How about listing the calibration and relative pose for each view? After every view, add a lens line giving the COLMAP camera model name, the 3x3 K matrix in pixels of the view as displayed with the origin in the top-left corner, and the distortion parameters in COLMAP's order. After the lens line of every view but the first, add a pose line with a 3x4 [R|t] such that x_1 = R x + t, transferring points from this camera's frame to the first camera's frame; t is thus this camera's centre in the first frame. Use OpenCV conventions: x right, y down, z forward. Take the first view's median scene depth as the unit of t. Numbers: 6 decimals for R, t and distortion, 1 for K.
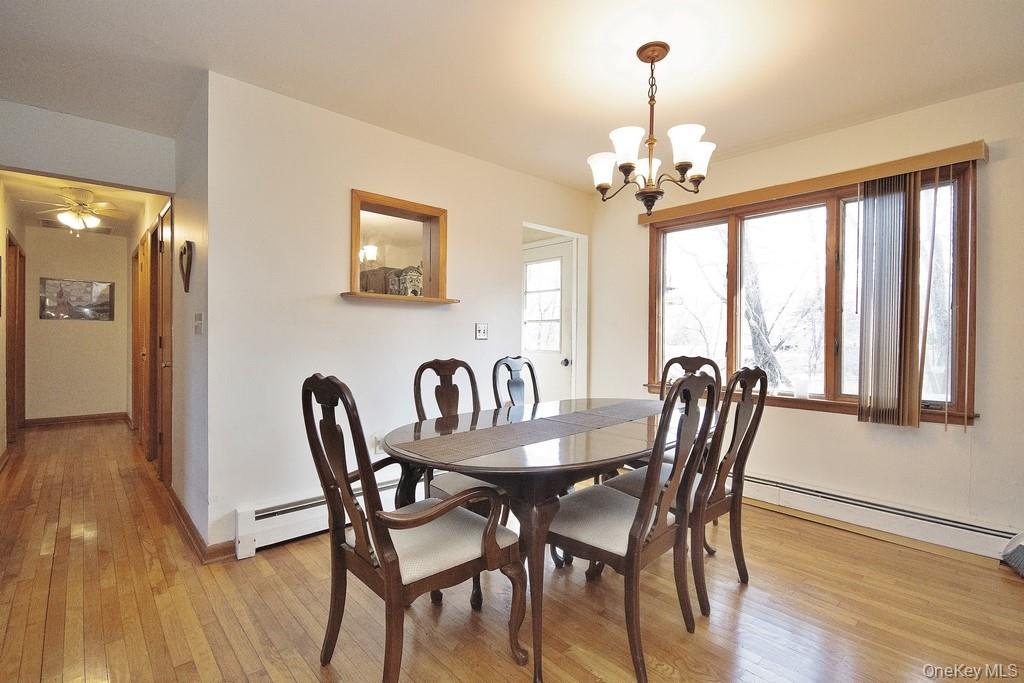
lens RADIAL K [[471.4, 0, 508.5], [0, 471.4, 342.7], [0, 0, 1]] dist [0.021087, -0.018833]
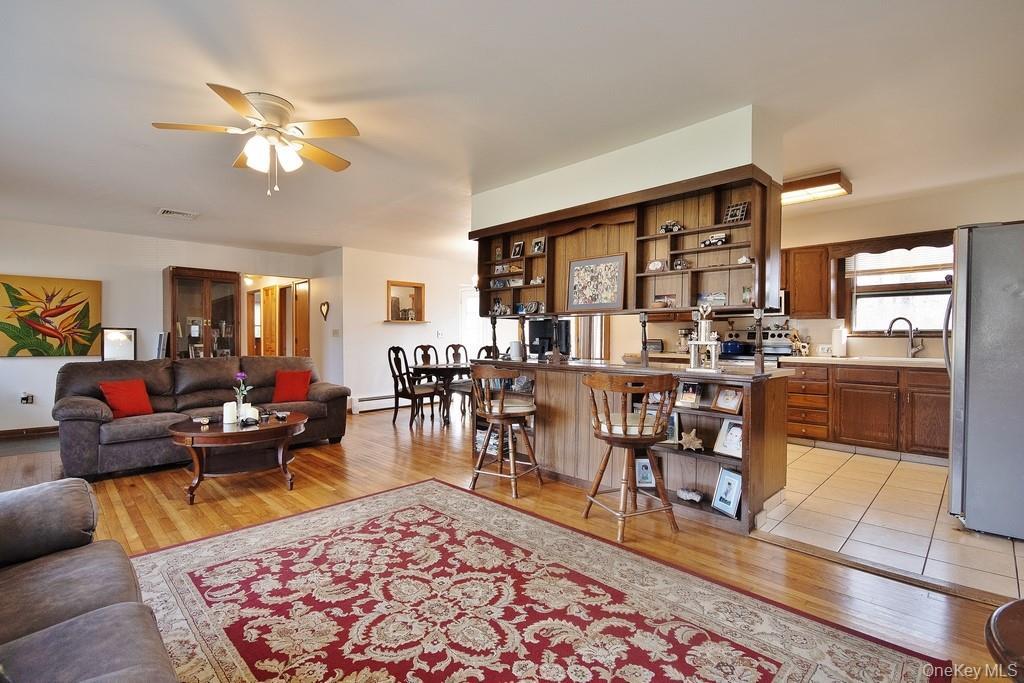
lens RADIAL K [[471.4, 0, 508.5], [0, 471.4, 342.7], [0, 0, 1]] dist [0.021087, -0.018833]
pose [[0.998800, -0.012766, 0.047286, 0.214859], [0.012841, 0.999917, -0.001284, 0.033685], [-0.047266, 0.001890, 0.998881, -1.721490]]
